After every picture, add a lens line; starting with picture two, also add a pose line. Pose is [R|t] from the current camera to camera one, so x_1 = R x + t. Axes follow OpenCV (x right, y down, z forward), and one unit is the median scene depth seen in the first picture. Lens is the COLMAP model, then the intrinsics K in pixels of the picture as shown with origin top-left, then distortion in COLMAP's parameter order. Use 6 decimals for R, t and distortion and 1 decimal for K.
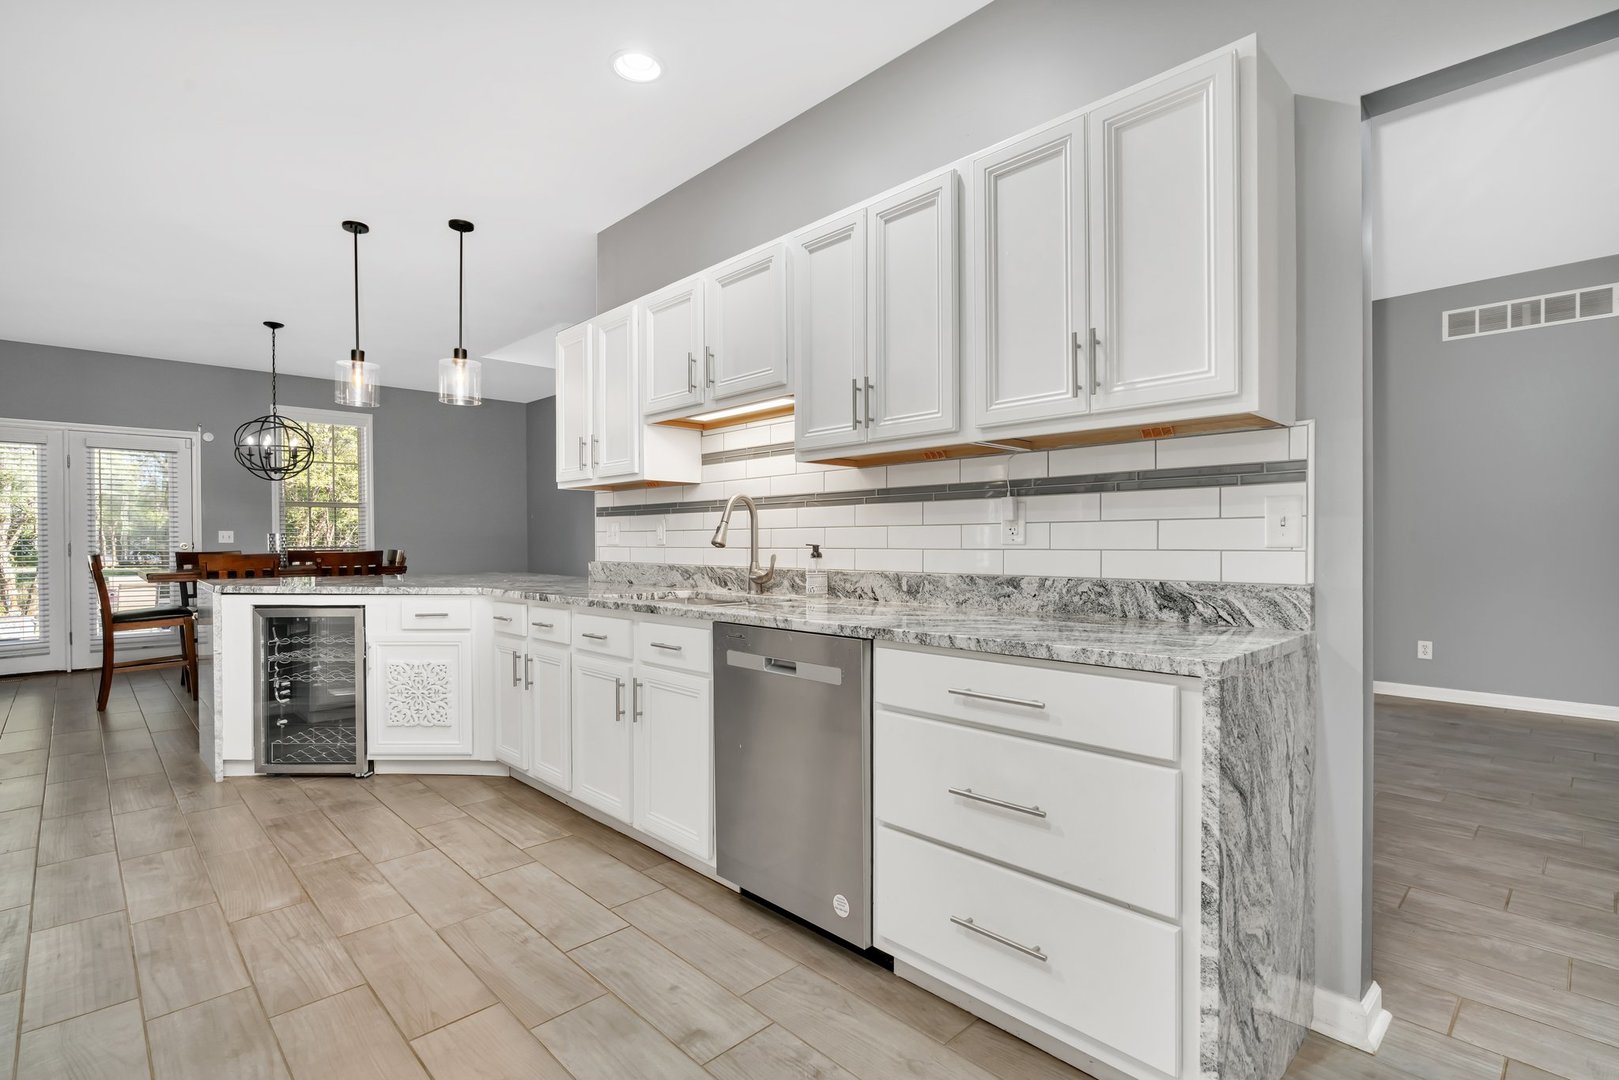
lens RADIAL K [[768.5, 0, 802.0], [0, 768.5, 547.2], [0, 0, 1]] dist [-0.000205, 0.000148]
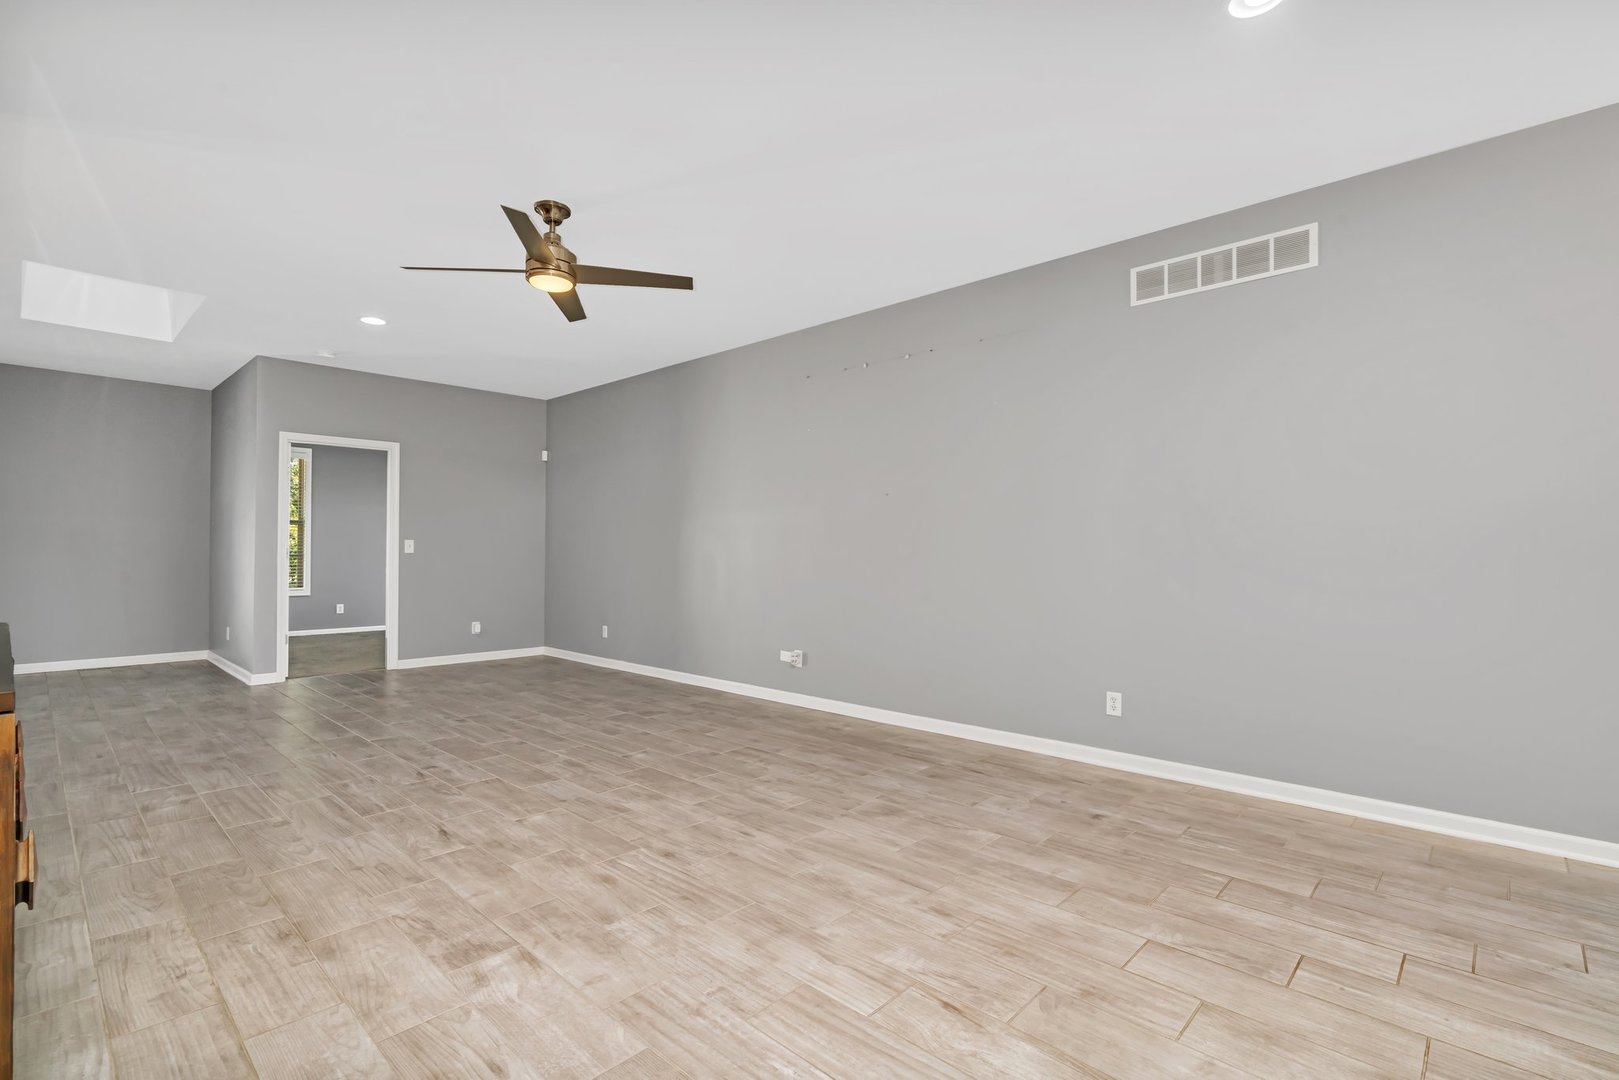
lens RADIAL K [[742.9, 0, 806.5], [0, 742.9, 544.5], [0, 0, 1]] dist [-0.002708, 0.000411]
pose [[0.998440, 0.012191, 0.054490, 0.502012], [-0.010847, 0.999631, -0.024909, -0.004724], [-0.054774, 0.024279, 0.998204, 0.293155]]
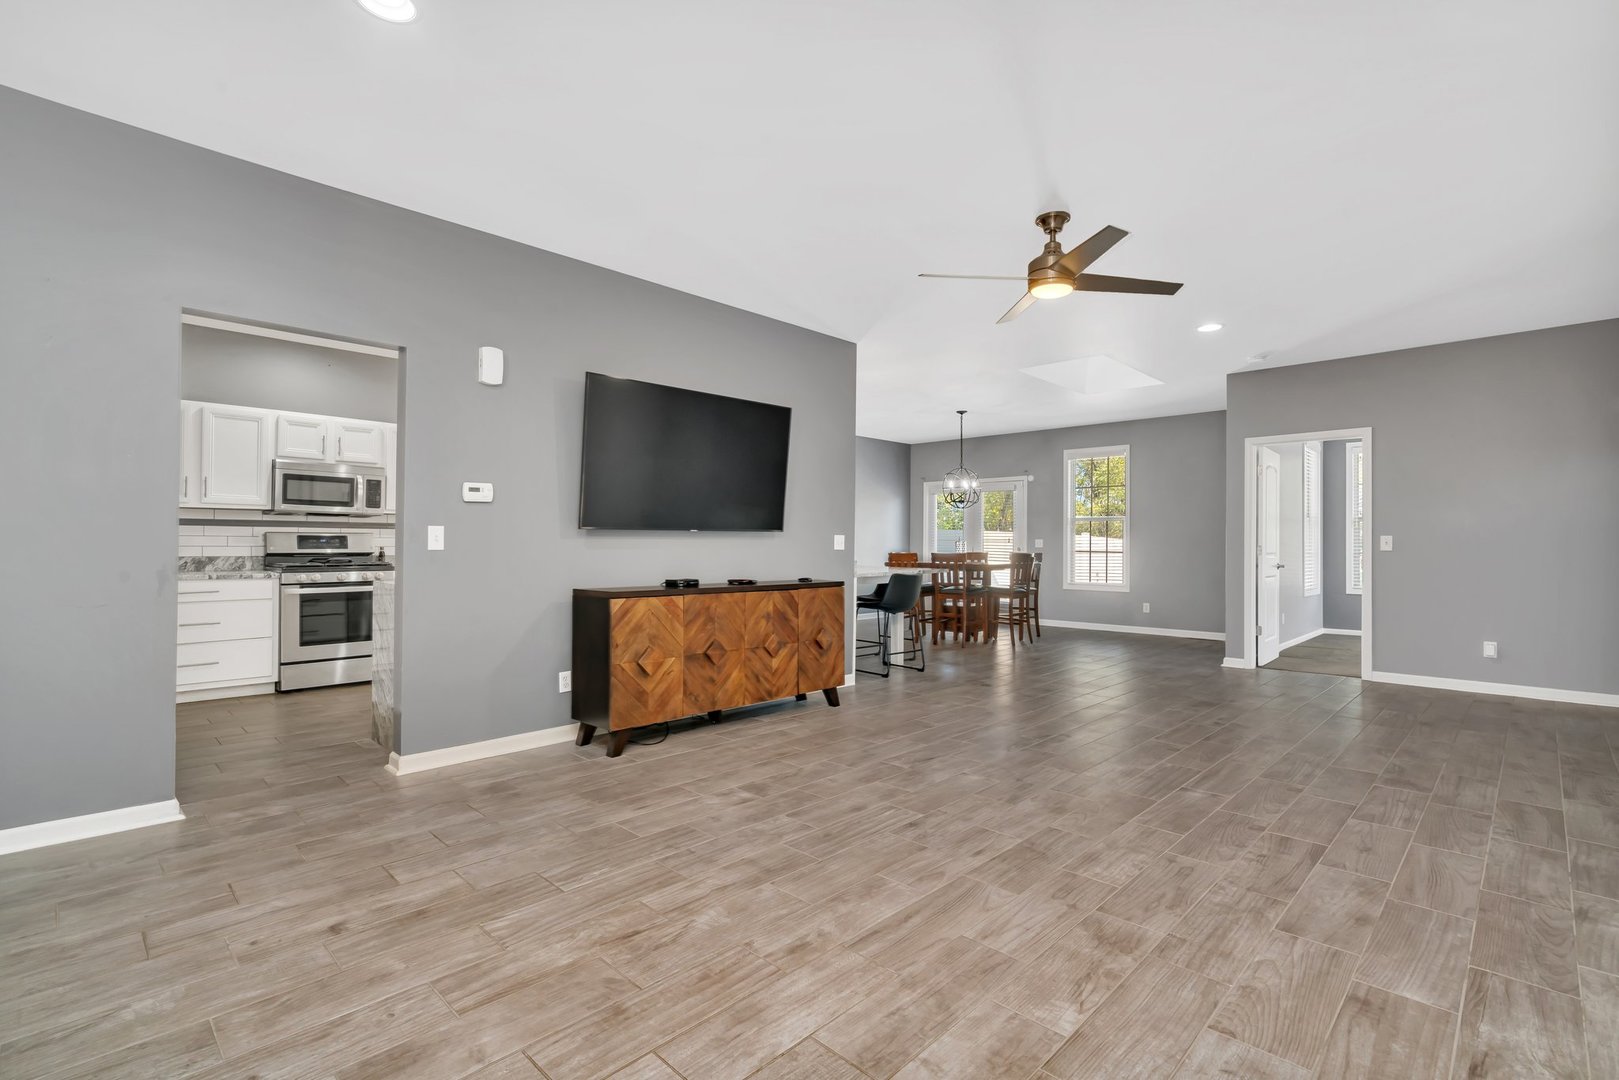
lens RADIAL K [[742.9, 0, 806.5], [0, 742.9, 544.5], [0, 0, 1]] dist [-0.002708, 0.000411]
pose [[0.033202, 0.006581, -0.999427, 1.044684], [-0.017328, 0.999832, 0.006008, -0.016746], [0.999298, 0.017119, 0.033311, 0.757480]]
